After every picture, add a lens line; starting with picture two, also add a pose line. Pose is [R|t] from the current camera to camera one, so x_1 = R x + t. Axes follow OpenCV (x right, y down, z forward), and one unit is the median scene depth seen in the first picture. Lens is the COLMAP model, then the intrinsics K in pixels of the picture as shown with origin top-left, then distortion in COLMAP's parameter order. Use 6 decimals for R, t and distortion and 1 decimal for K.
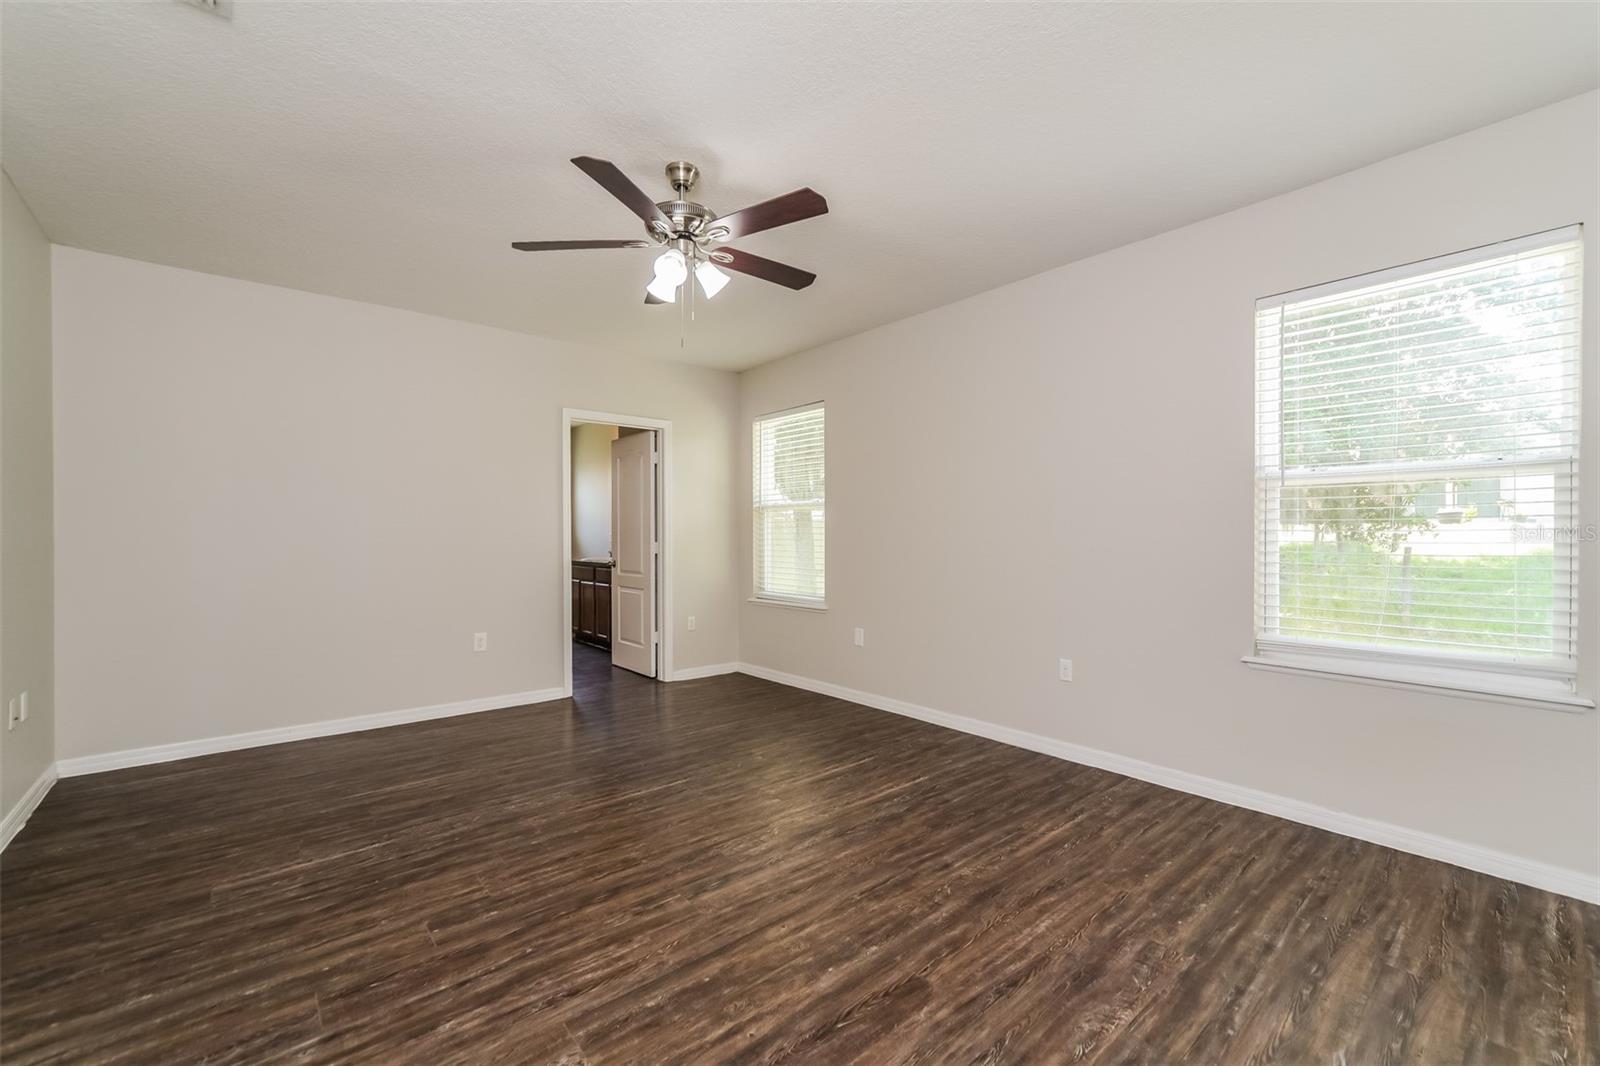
lens RADIAL K [[666.0, 0, 799.2], [0, 666.0, 537.0], [0, 0, 1]] dist [-0.000890, -0.000038]
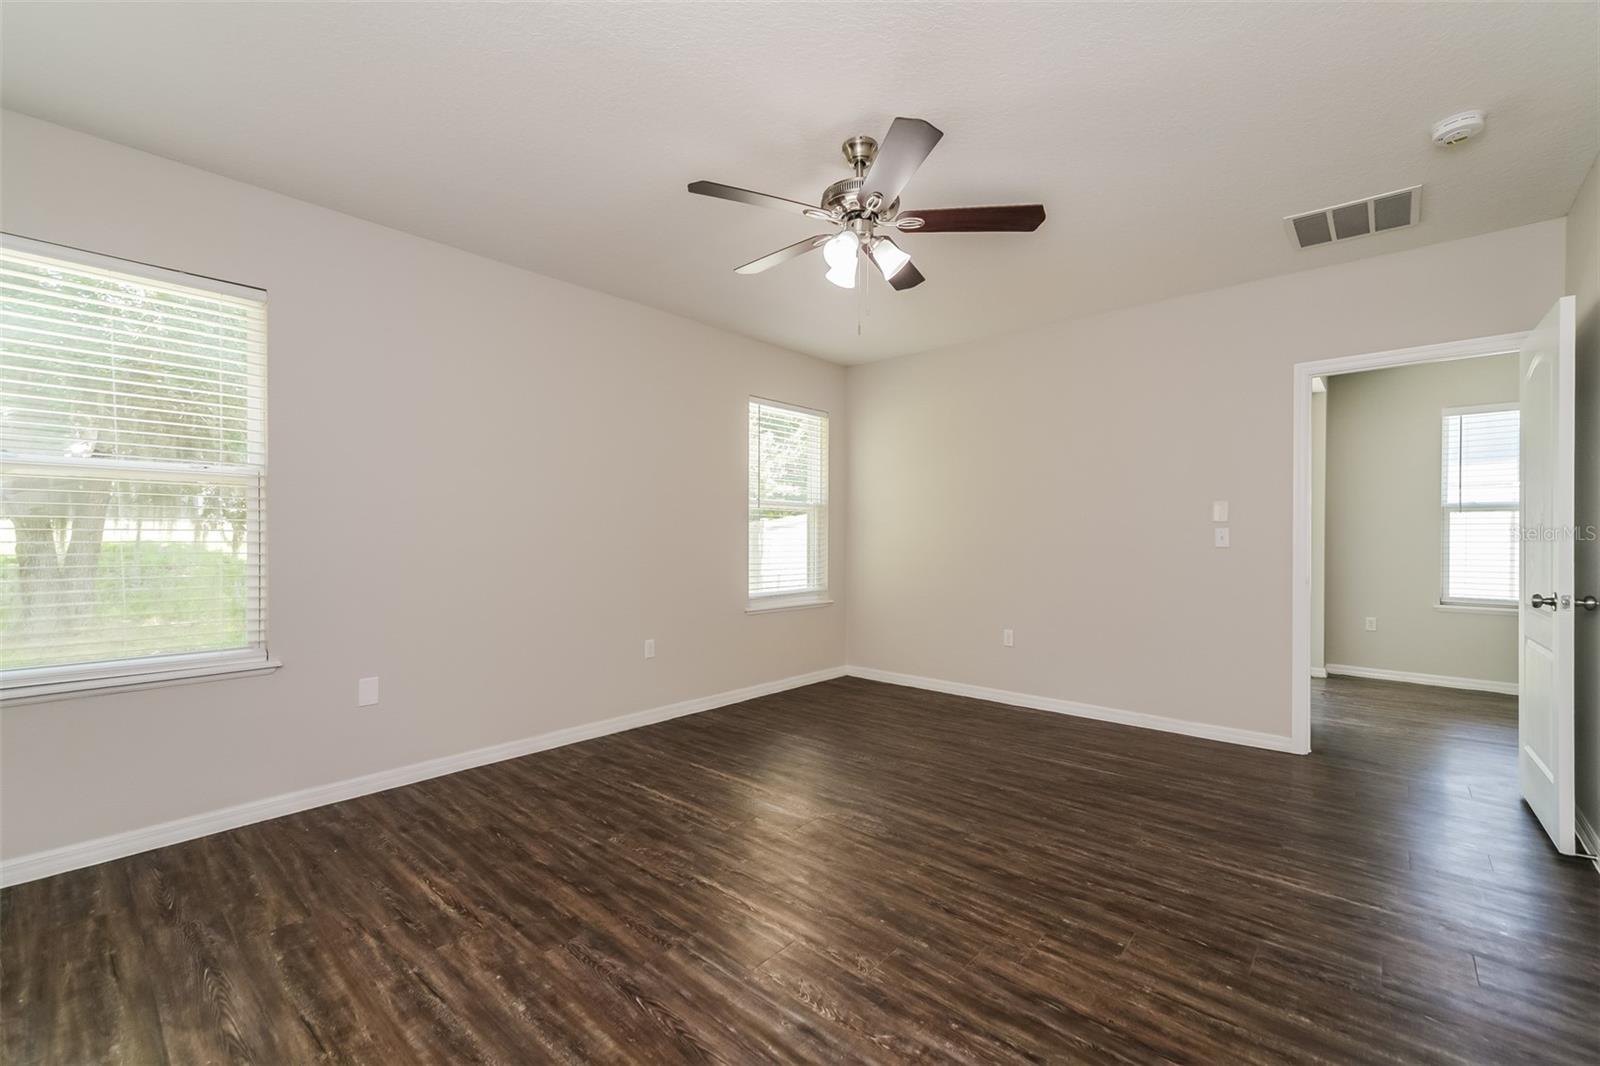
lens RADIAL K [[666.0, 0, 799.2], [0, 666.0, 537.0], [0, 0, 1]] dist [-0.000890, -0.000038]
pose [[-0.140475, -0.002032, 0.990082, -1.354964], [-0.000456, 0.999998, 0.001987, -0.003260], [-0.990084, -0.000173, -0.140475, 1.506486]]
